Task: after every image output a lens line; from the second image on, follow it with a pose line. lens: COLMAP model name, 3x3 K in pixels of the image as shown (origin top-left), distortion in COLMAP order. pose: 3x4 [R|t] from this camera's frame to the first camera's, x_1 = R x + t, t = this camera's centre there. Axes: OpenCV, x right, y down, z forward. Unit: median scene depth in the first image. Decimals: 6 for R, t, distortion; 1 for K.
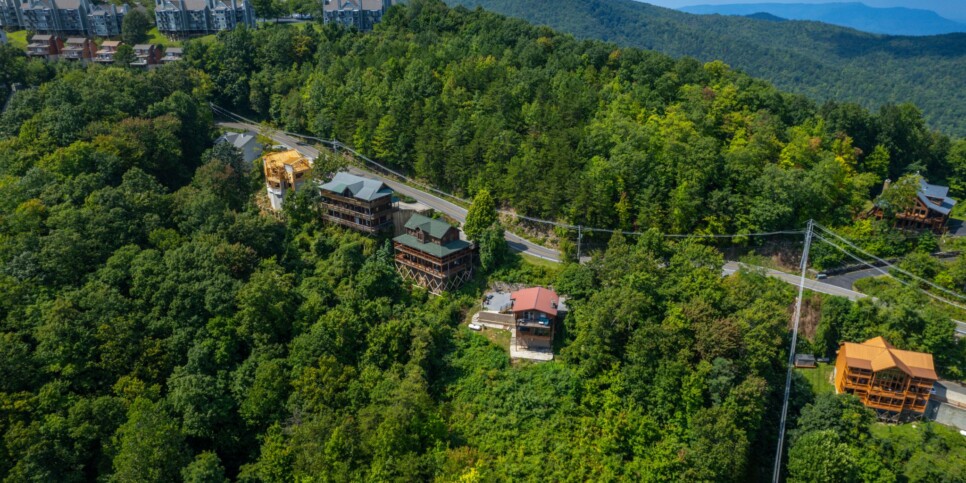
lens RADIAL K [[619.9, 0, 485.9], [0, 619.9, 241.5], [0, 0, 1]] dist [-0.075801, 0.063668]
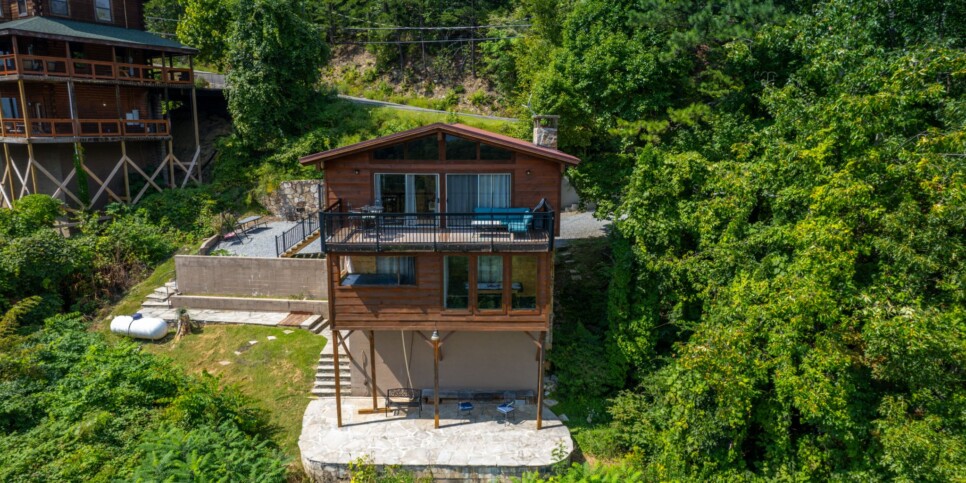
lens RADIAL K [[619.9, 0, 485.9], [0, 619.9, 241.5], [0, 0, 1]] dist [-0.075801, 0.063668]
pose [[0.983146, -0.031051, 0.180165, 0.055665], [0.063191, 0.982448, -0.175507, 0.150277], [-0.171553, 0.183934, 0.967852, 0.778602]]
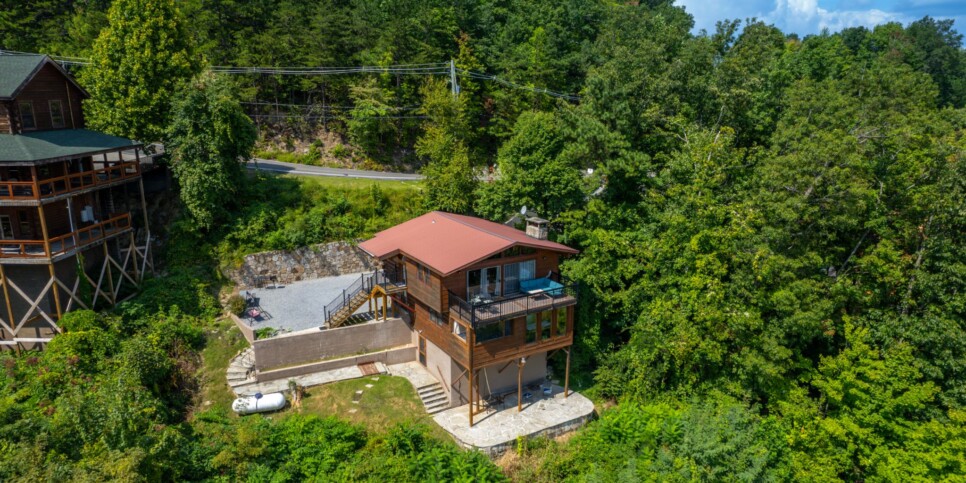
lens RADIAL K [[619.9, 0, 485.9], [0, 619.9, 241.5], [0, 0, 1]] dist [-0.075801, 0.063668]
pose [[0.746513, -0.160709, 0.645671, -0.098509], [0.239966, 0.970114, -0.035982, 0.103769], [-0.620592, 0.181800, 0.762768, 0.730325]]
